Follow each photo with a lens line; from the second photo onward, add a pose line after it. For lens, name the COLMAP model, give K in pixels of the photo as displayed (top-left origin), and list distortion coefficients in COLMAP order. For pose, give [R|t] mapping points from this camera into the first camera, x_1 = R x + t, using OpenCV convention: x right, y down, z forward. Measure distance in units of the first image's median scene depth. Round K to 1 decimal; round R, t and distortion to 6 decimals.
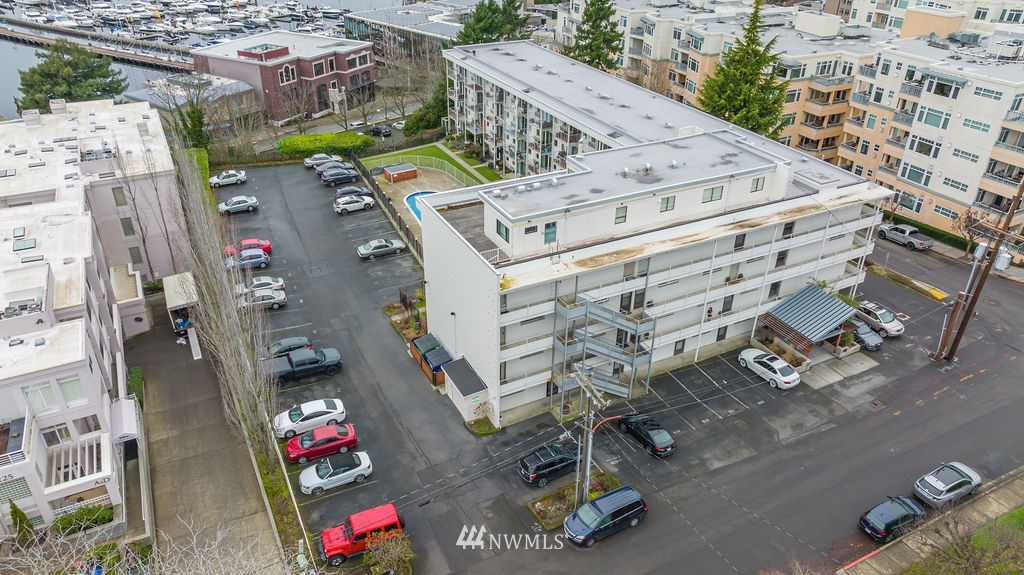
lens RADIAL K [[717.9, 0, 512.0], [0, 717.9, 287.5], [0, 0, 1]] dist [-0.027089, 0.007330]
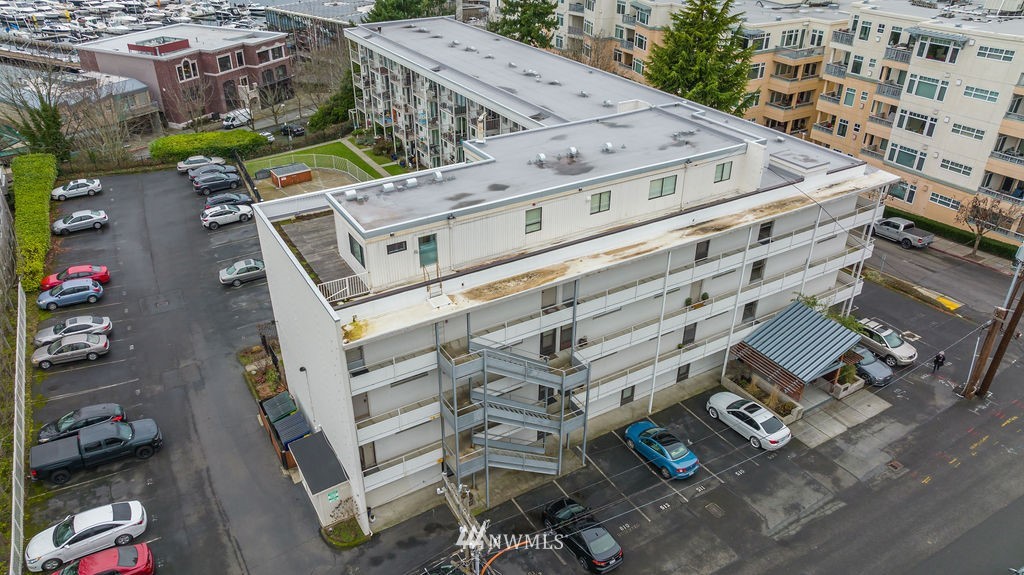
lens RADIAL K [[717.9, 0, 512.0], [0, 717.9, 287.5], [0, 0, 1]] dist [-0.027089, 0.007330]
pose [[0.998046, -0.038830, 0.048950, 0.078939], [0.039004, 0.999236, -0.002606, -0.029132], [-0.048811, 0.004510, 0.998798, 0.253533]]
